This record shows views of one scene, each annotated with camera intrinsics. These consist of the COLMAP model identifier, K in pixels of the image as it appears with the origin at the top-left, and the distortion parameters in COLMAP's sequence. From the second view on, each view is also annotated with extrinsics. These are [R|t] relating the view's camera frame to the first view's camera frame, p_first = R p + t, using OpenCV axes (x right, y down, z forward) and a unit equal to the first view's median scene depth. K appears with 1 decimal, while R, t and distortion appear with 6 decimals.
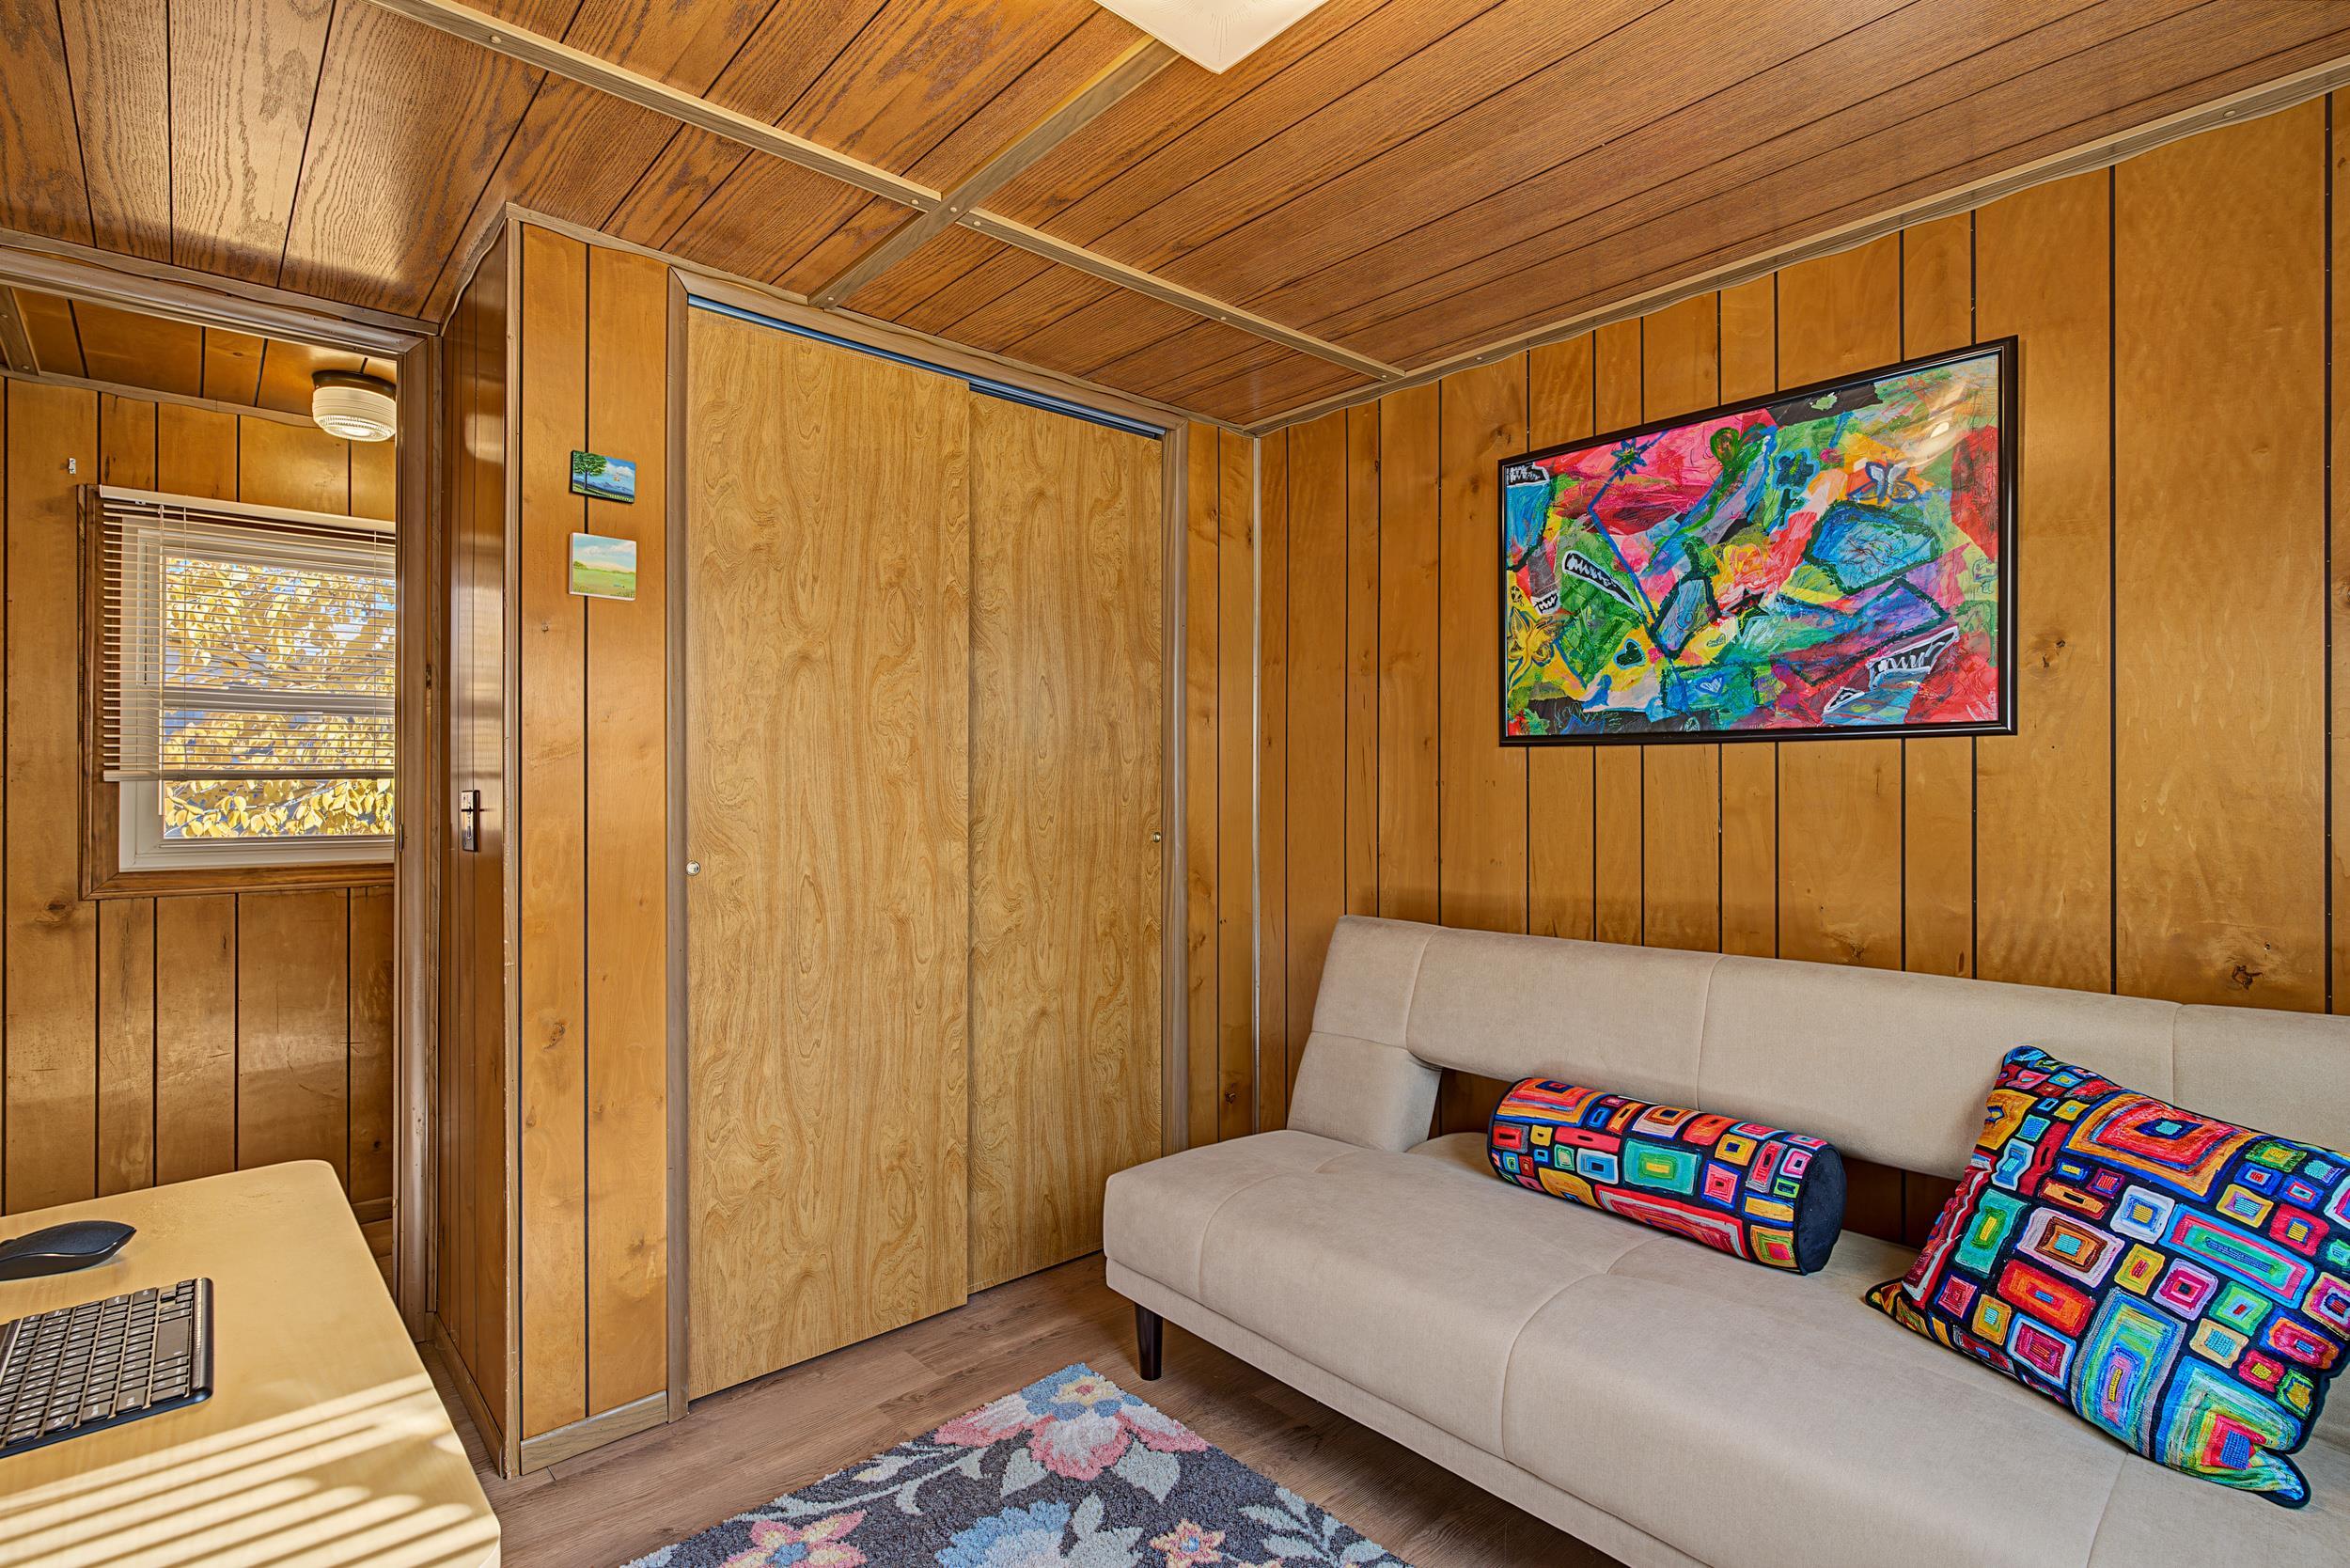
lens RADIAL K [[1142.5, 0, 1178.1], [0, 1142.5, 781.5], [0, 0, 1]] dist [-0.002405, 0.001247]
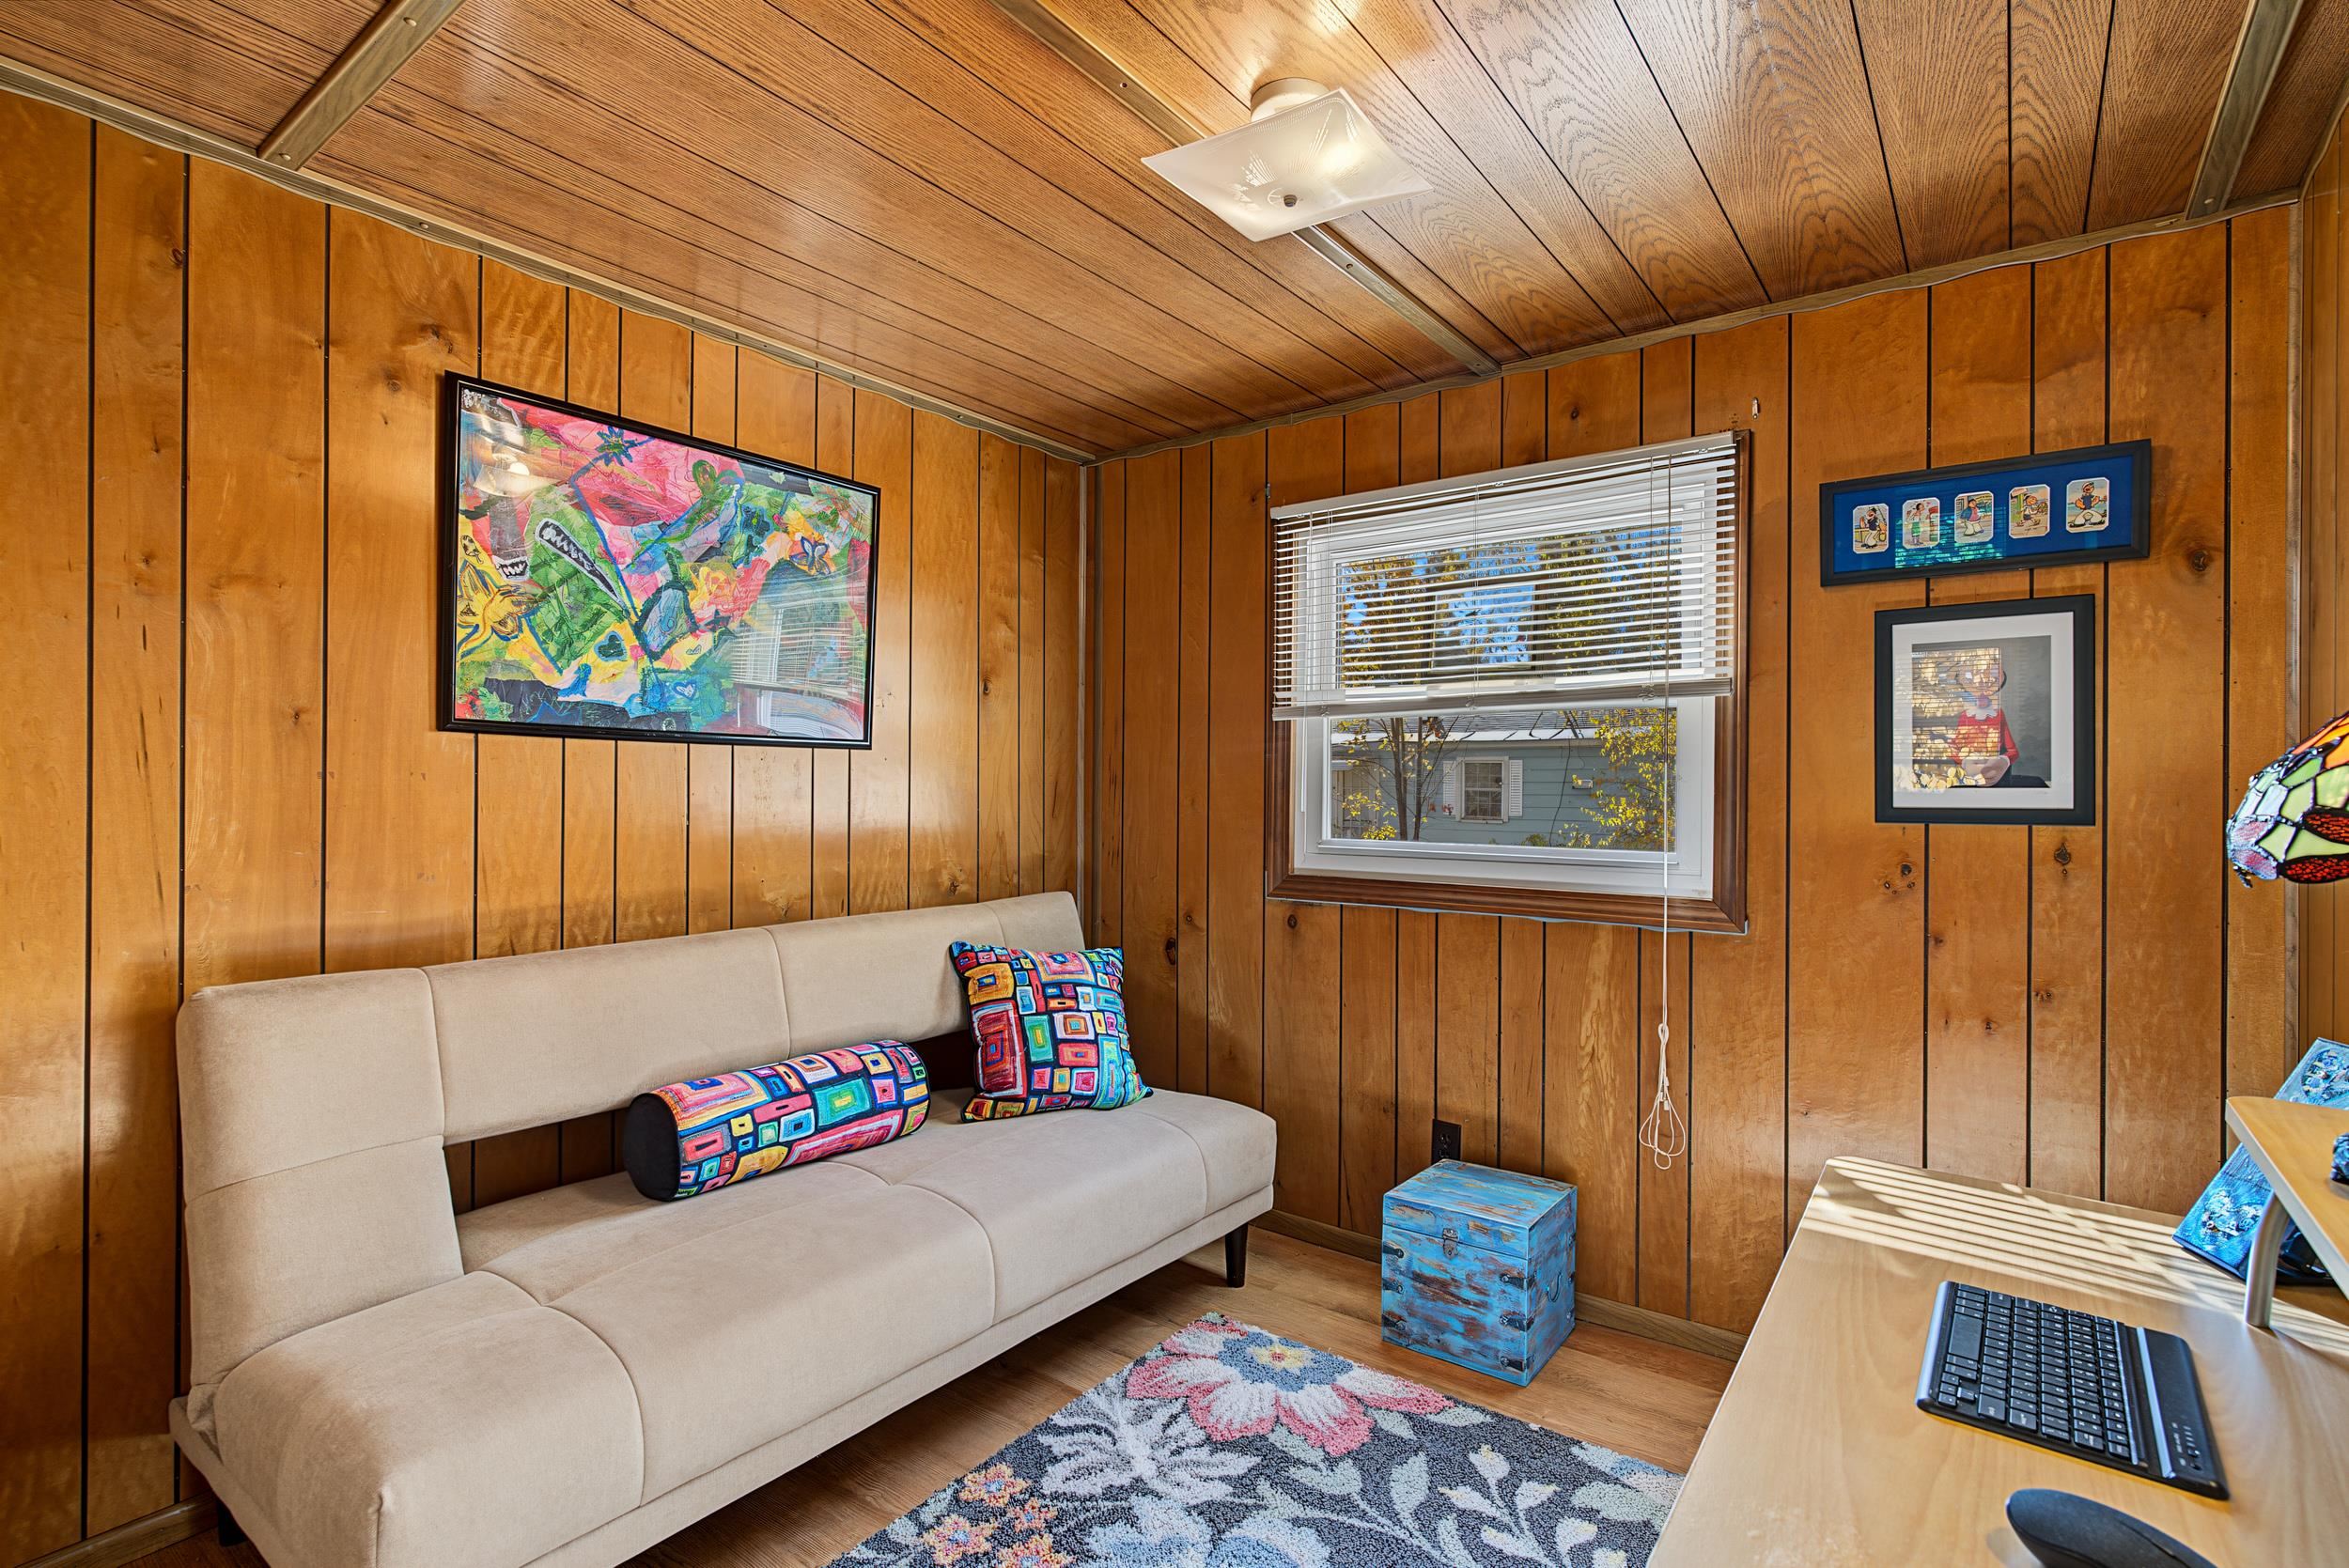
lens RADIAL K [[1141.9, 0, 1176.9], [0, 1141.9, 789.6], [0, 0, 1]] dist [-0.002405, 0.001247]
pose [[-0.209291, -0.004900, 0.977841, -0.681069], [-0.011913, 0.999926, 0.002461, 0.002538], [-0.977781, -0.011133, -0.209334, 0.751517]]
